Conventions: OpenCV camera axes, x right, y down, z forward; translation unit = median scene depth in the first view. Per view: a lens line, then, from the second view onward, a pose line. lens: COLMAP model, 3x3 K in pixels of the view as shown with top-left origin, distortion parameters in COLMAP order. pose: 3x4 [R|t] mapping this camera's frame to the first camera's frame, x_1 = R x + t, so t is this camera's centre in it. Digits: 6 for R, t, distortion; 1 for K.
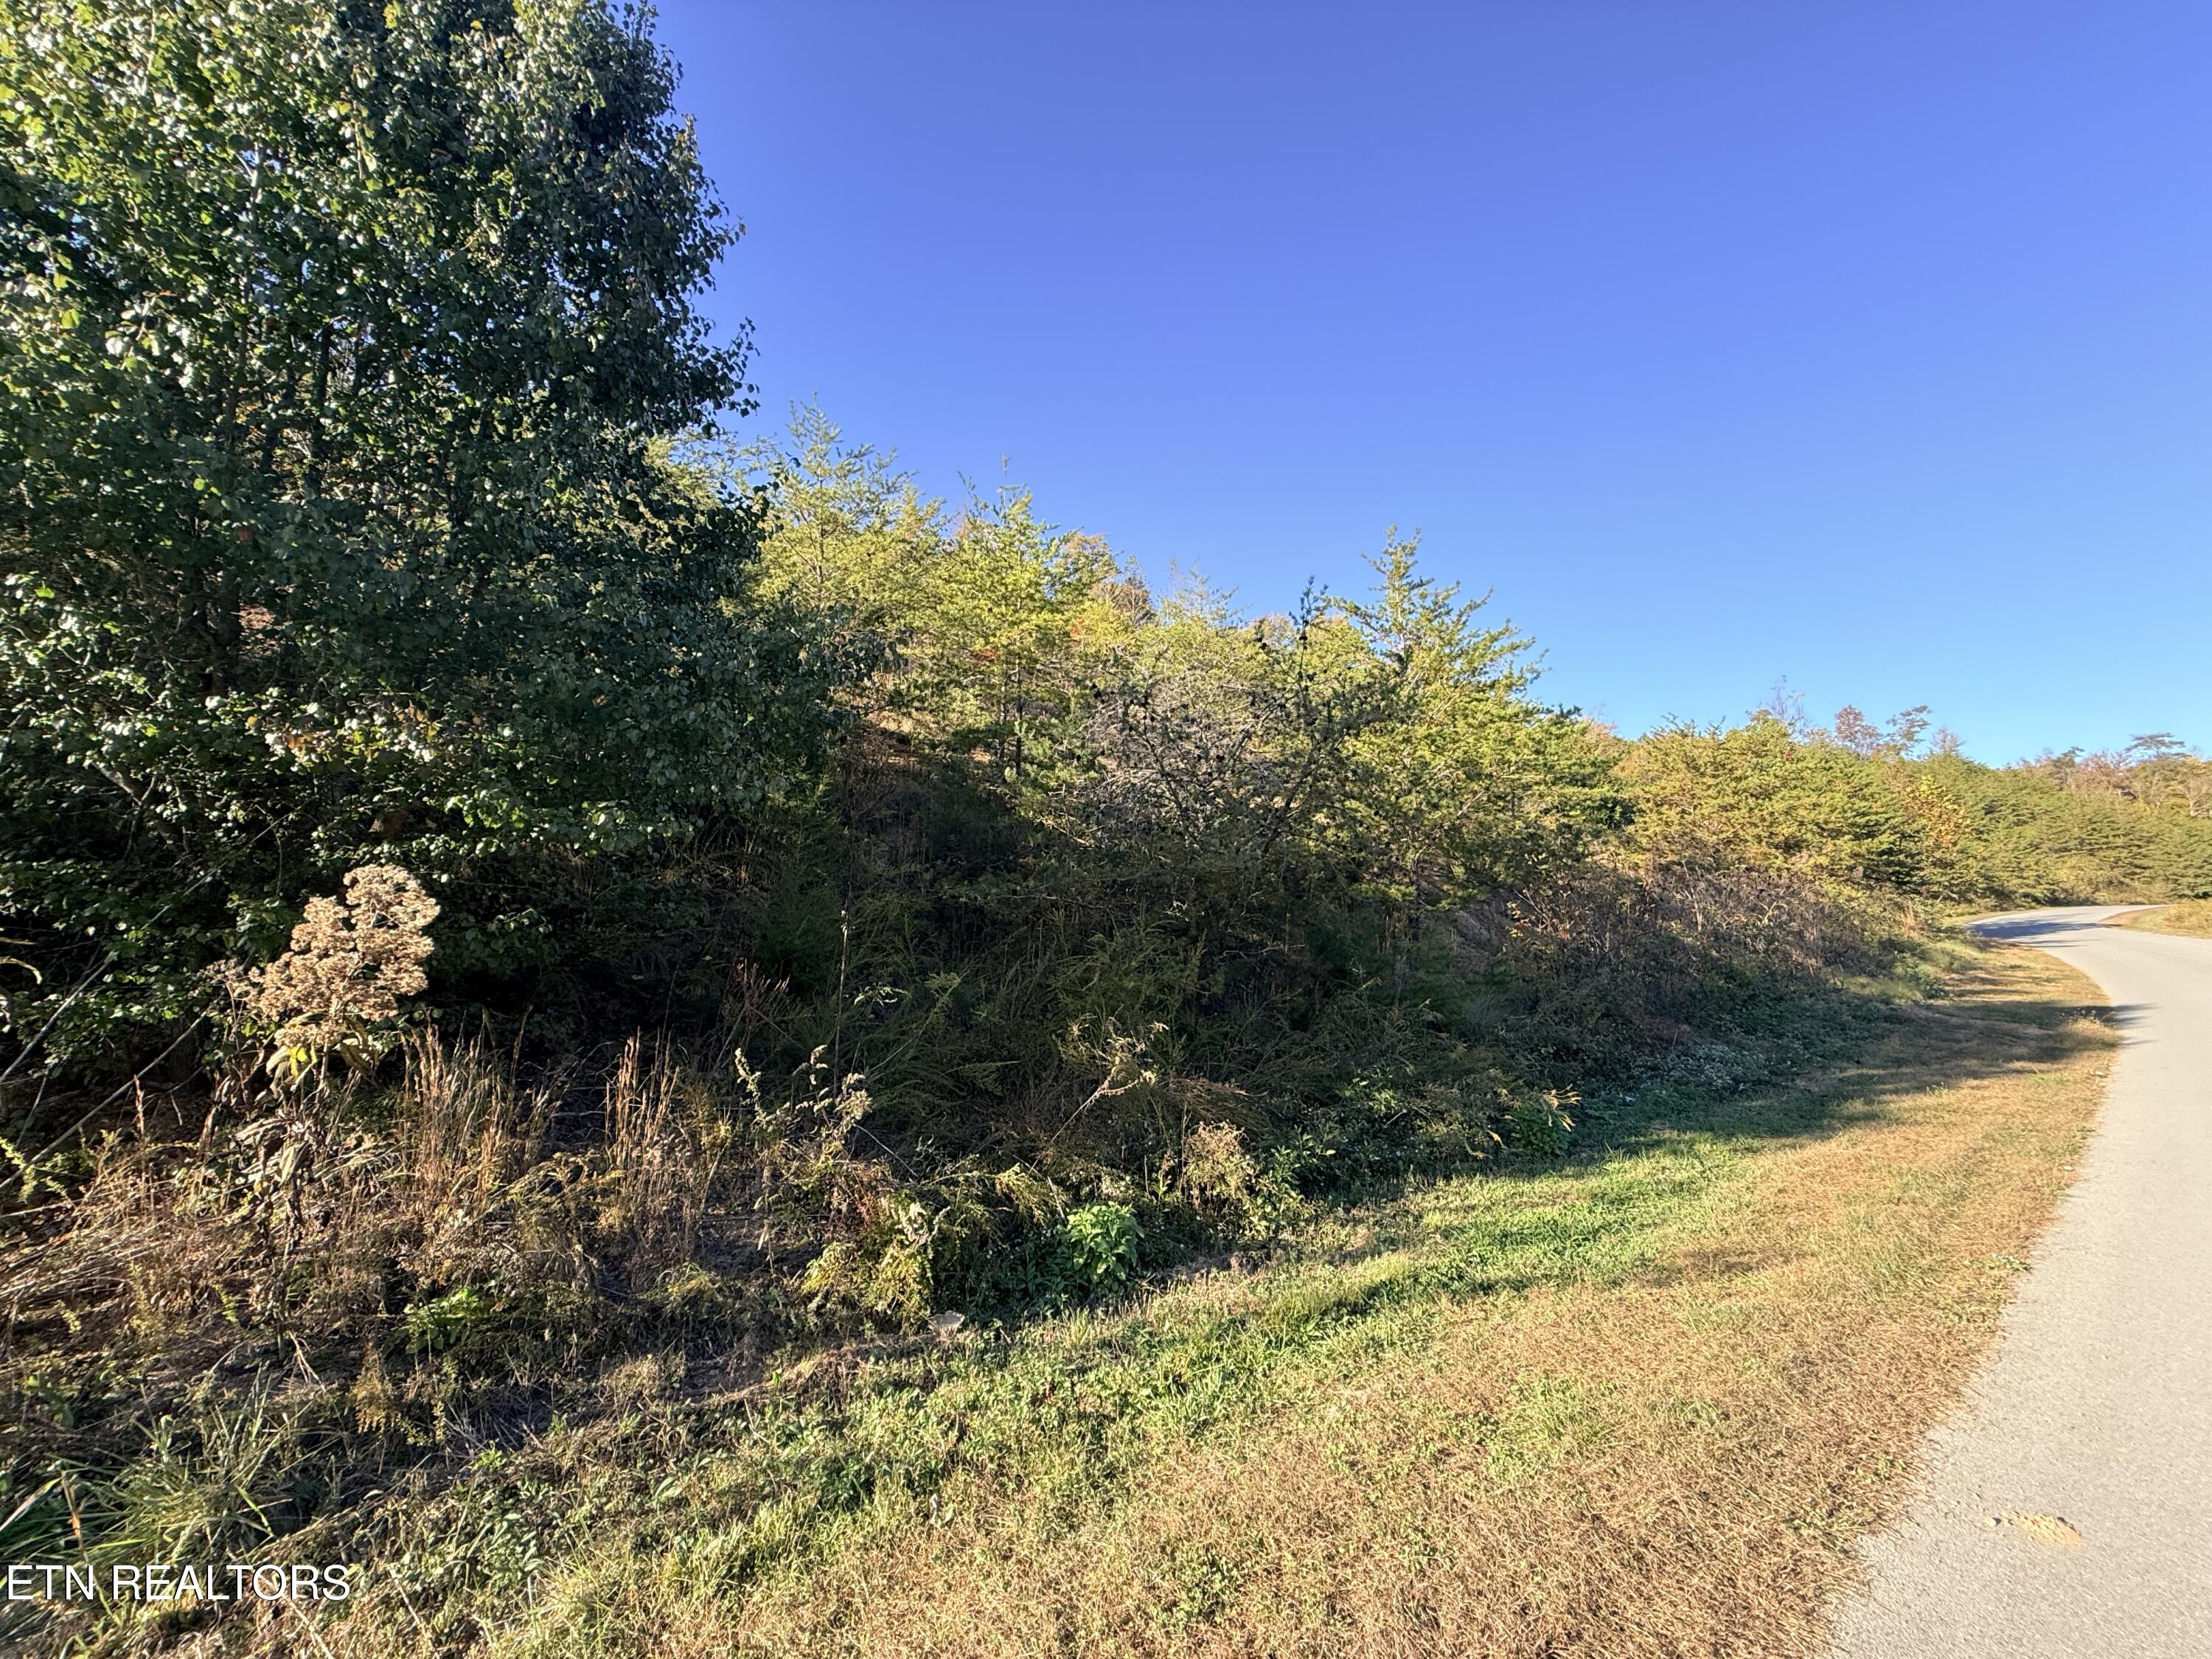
lens RADIAL K [[854.0, 0, 1103.4], [0, 854.0, 829.8], [0, 0, 1]] dist [0.001093, 0.000012]
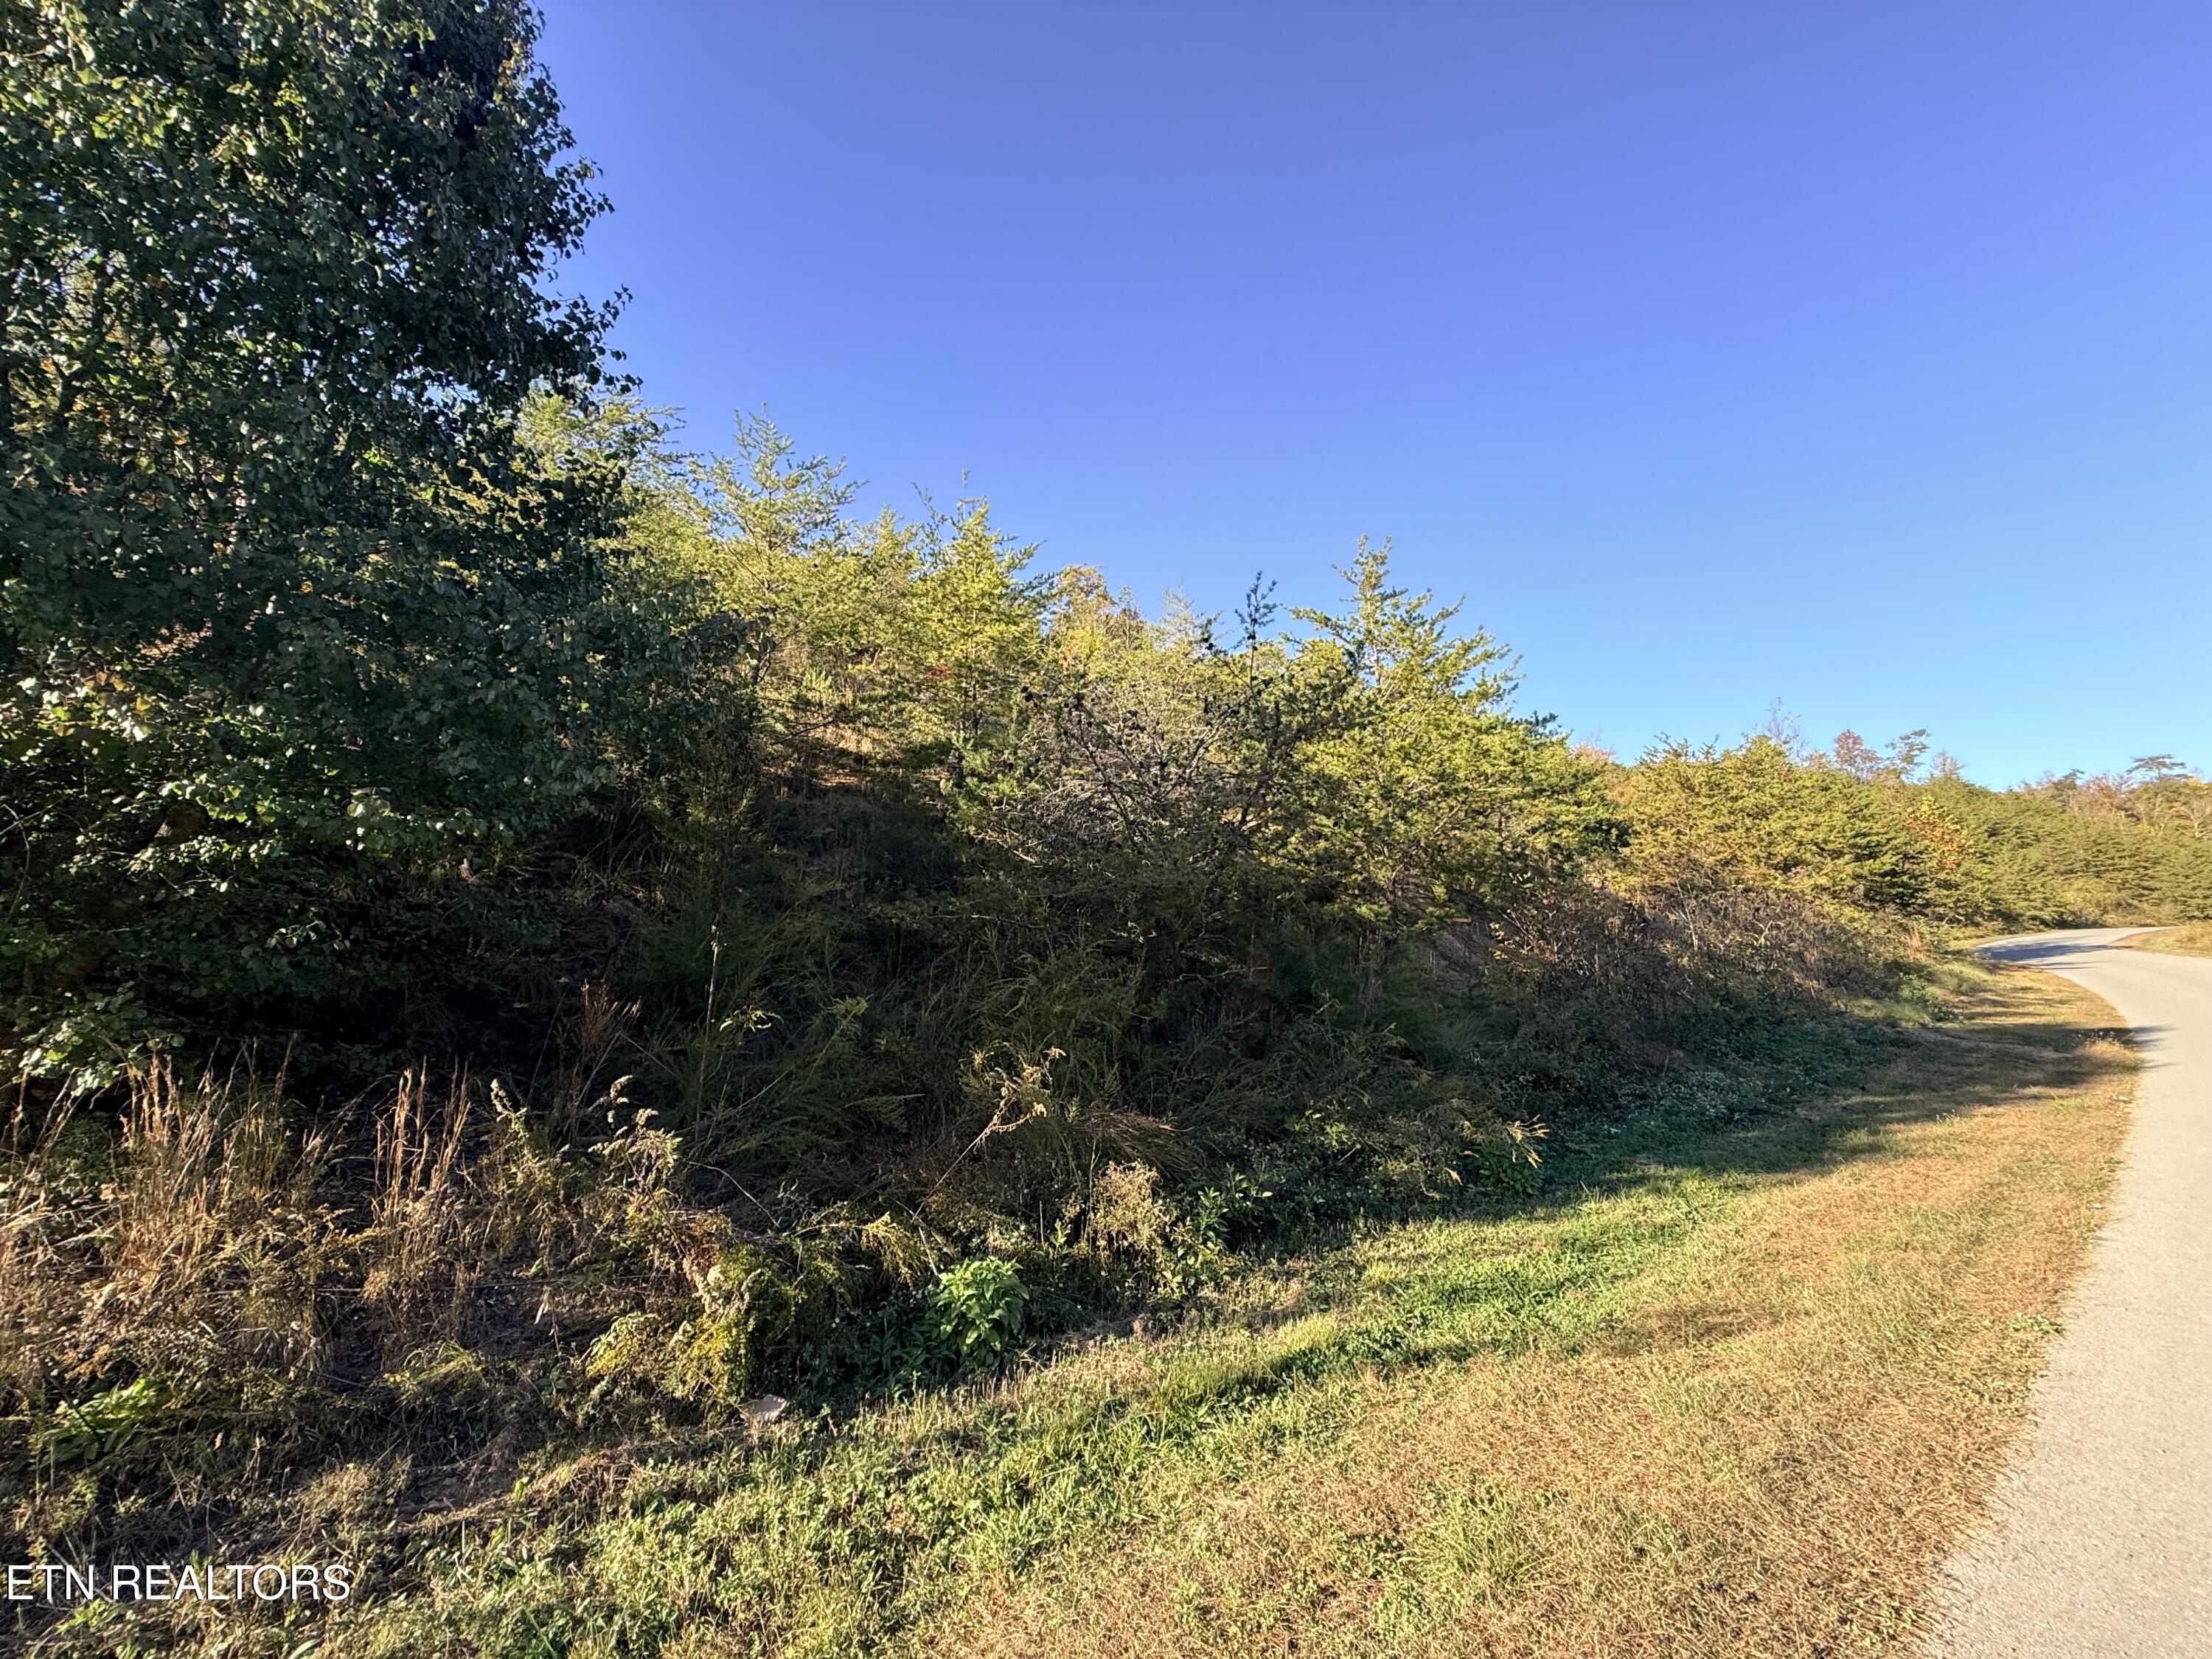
lens RADIAL K [[854.0, 0, 1103.6], [0, 854.0, 832.2], [0, 0, 1]] dist [0.001093, 0.000012]
pose [[0.999960, -0.008749, -0.001904, 0.109357], [0.008678, 0.999370, -0.034417, 0.031790], [0.002204, 0.034399, 0.999406, 0.104736]]
